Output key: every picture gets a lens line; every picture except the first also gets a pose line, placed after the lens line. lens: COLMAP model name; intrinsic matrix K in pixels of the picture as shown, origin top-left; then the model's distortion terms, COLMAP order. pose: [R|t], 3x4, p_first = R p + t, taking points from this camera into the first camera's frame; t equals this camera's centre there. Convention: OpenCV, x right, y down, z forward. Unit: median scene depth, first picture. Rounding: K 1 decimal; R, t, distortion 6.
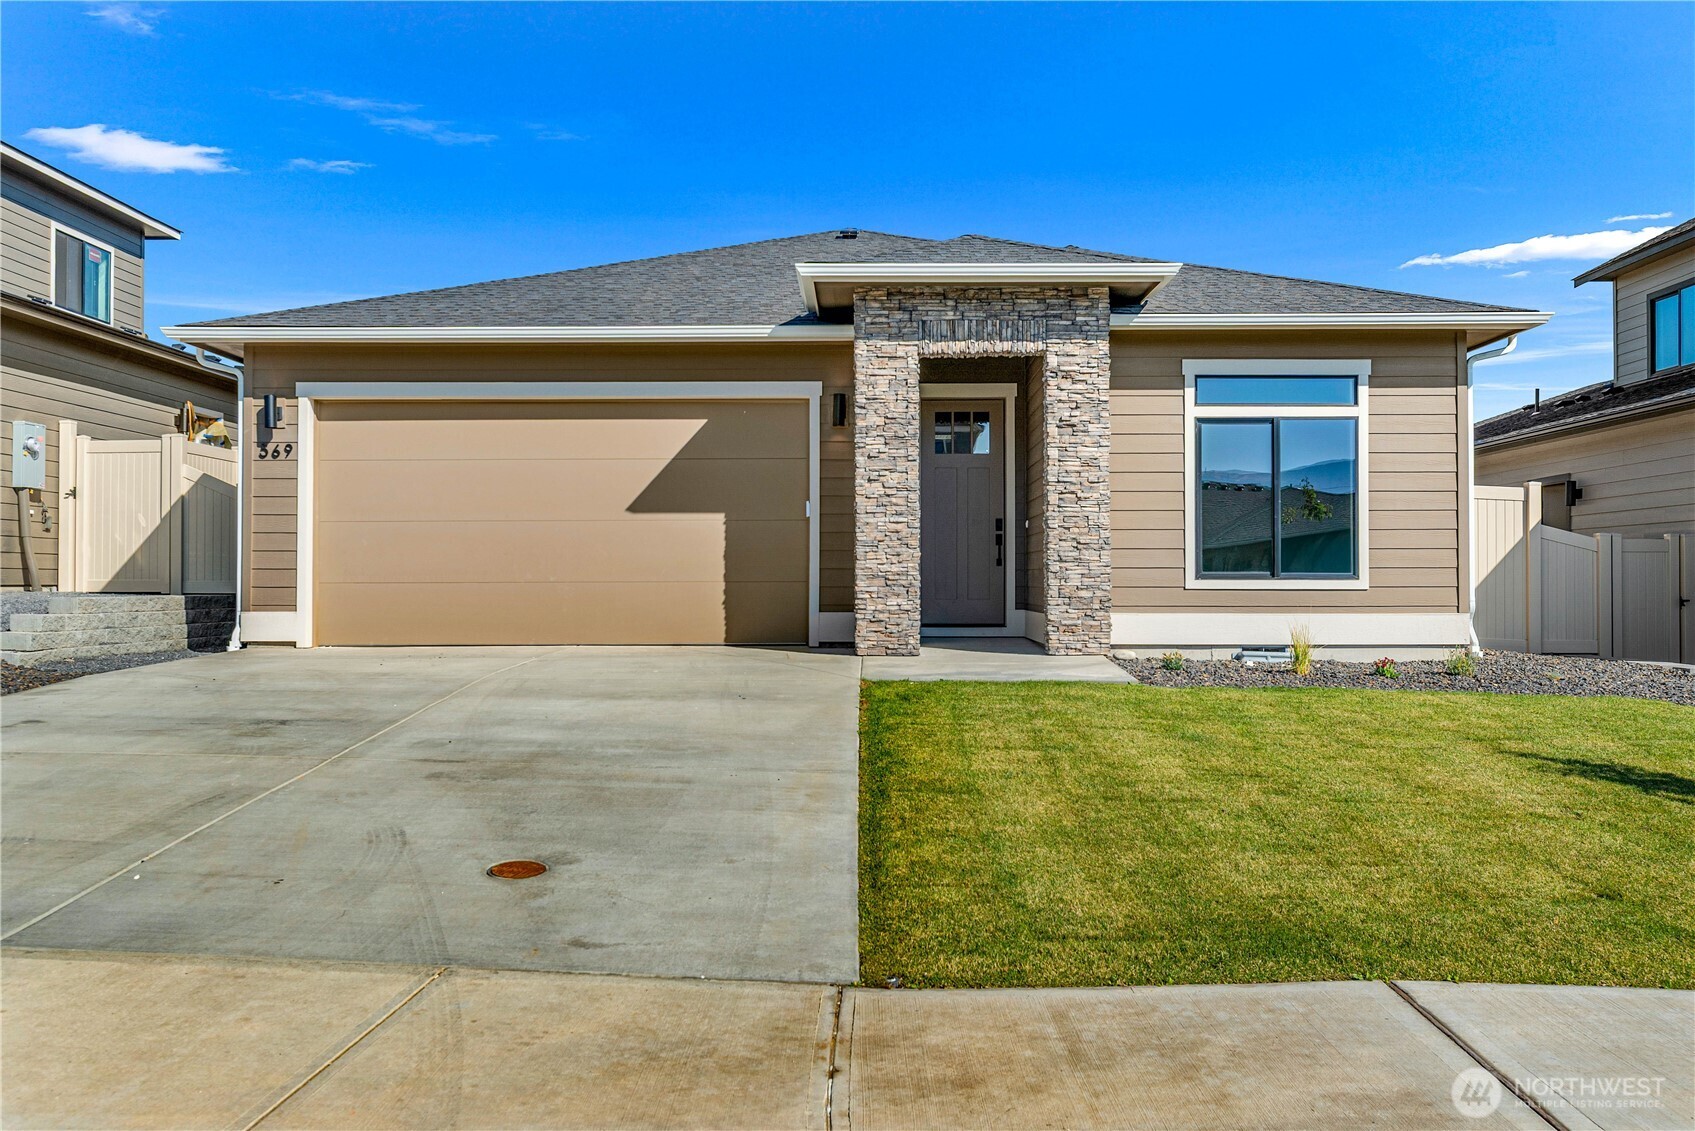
lens RADIAL K [[1310.7, 0, 850.9], [0, 1310.7, 564.3], [0, 0, 1]] dist [0.004771, 0.000135]
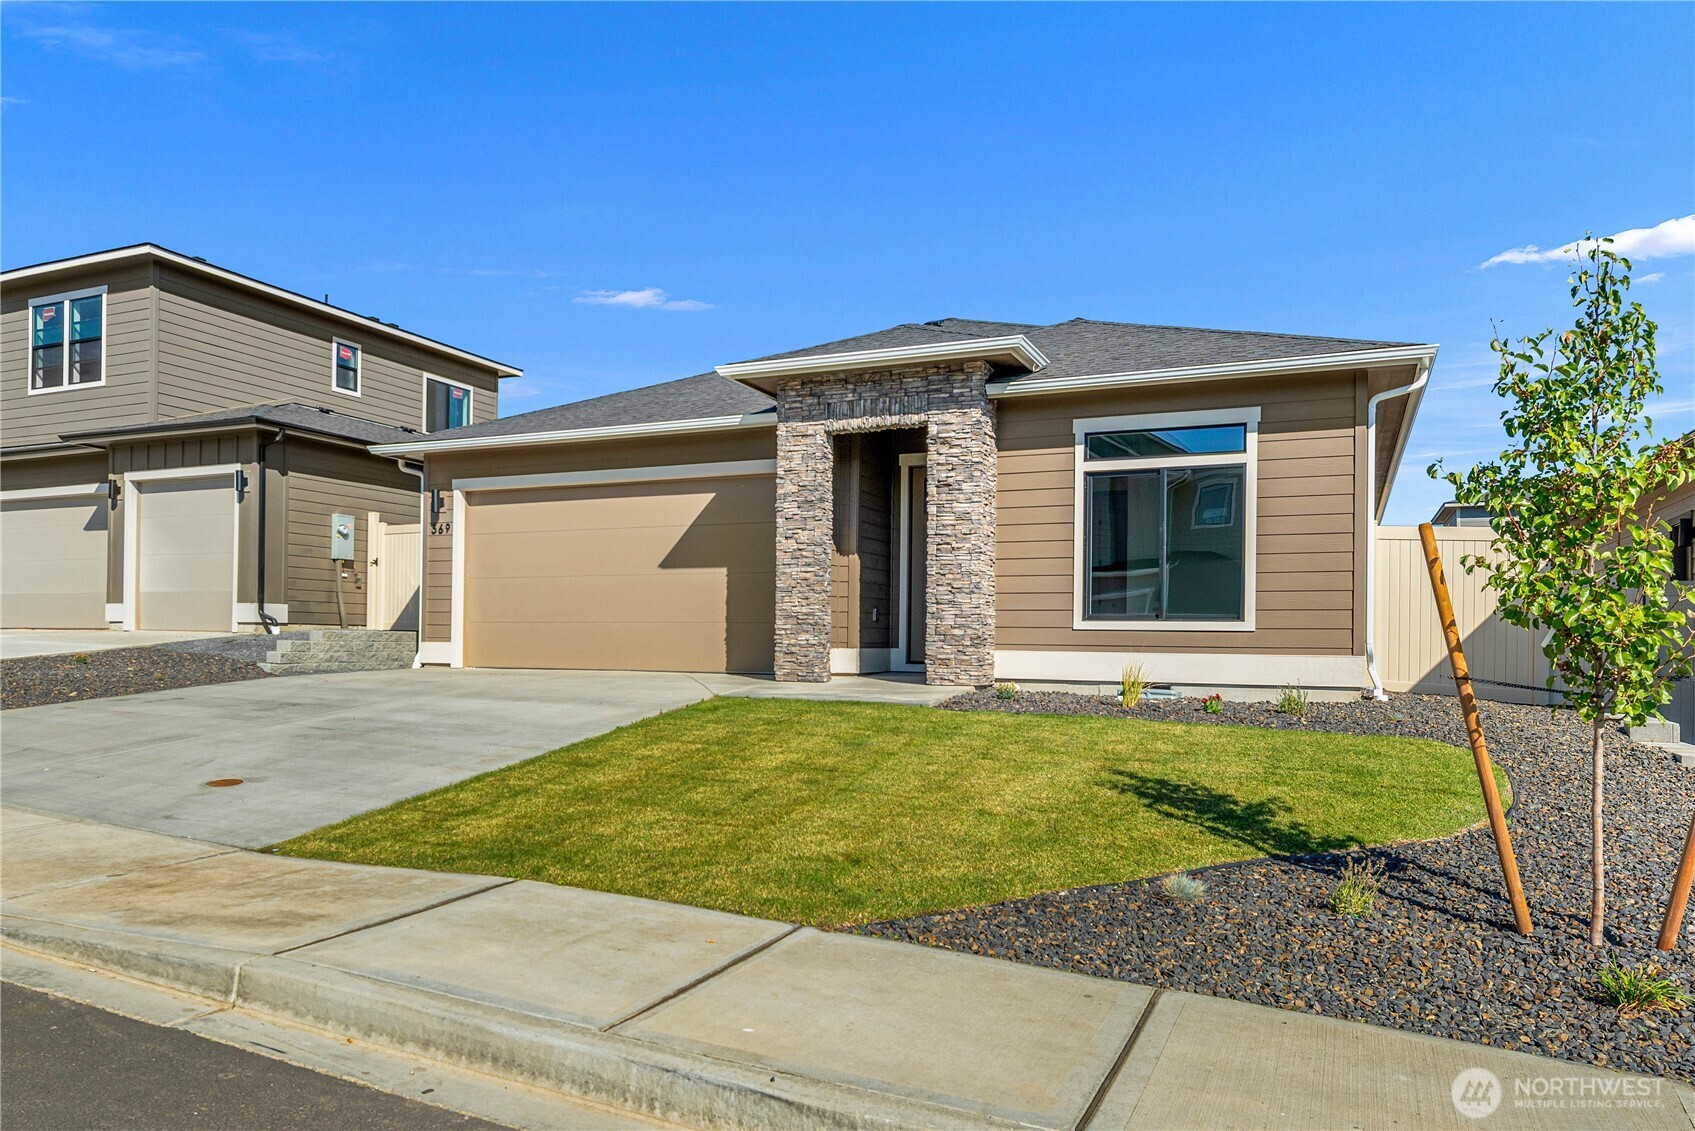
lens RADIAL K [[1184.9, 0, 729.9], [0, 1184.9, 634.1], [0, 0, 1]] dist [0.002354, 0.000153]
pose [[0.897997, 0.008630, -0.439916, 0.447962], [-0.005671, 0.999952, 0.008041, 0.016925], [0.439964, -0.004726, 0.898003, -0.014152]]
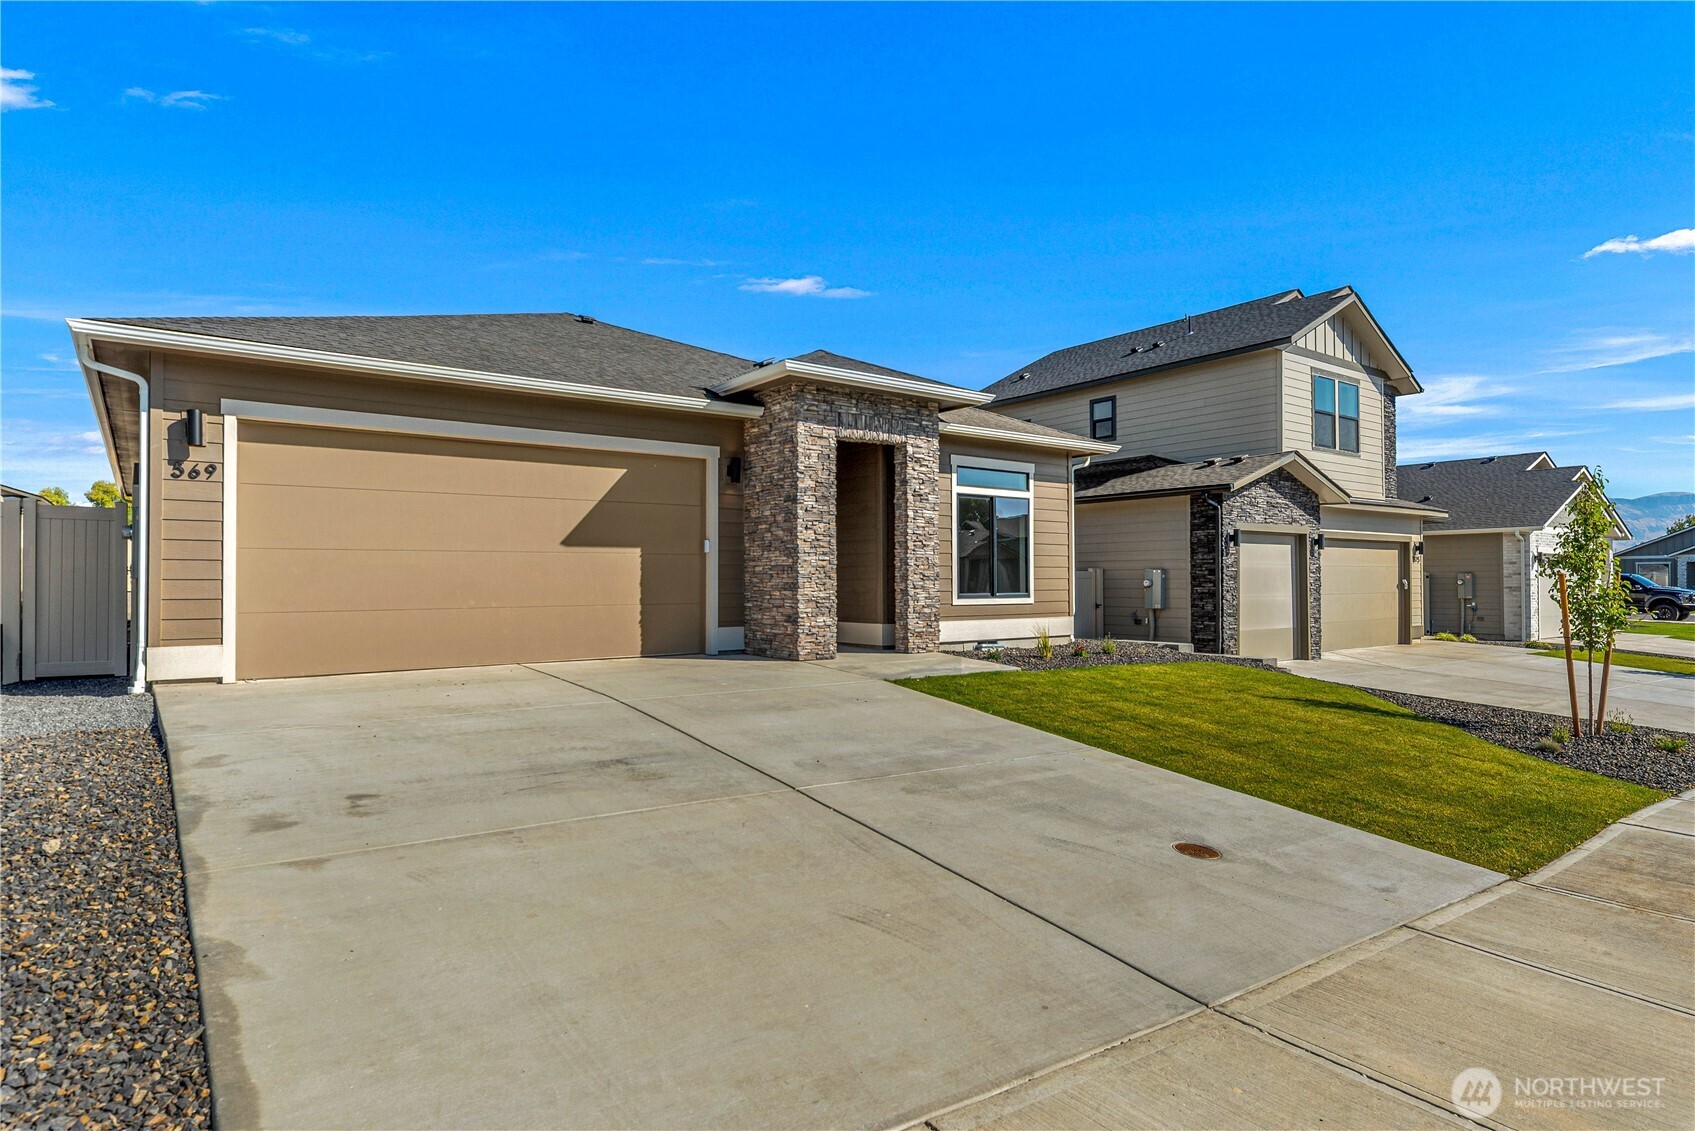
lens RADIAL K [[924.6, 0, 841.4], [0, 924.6, 568.5], [0, 0, 1]] dist [-0.001535, -0.000223]
pose [[0.792224, 0.006248, 0.610198, -0.522027], [-0.005001, 0.999980, -0.003746, -0.019724], [-0.610210, -0.000084, 0.792240, 0.234487]]
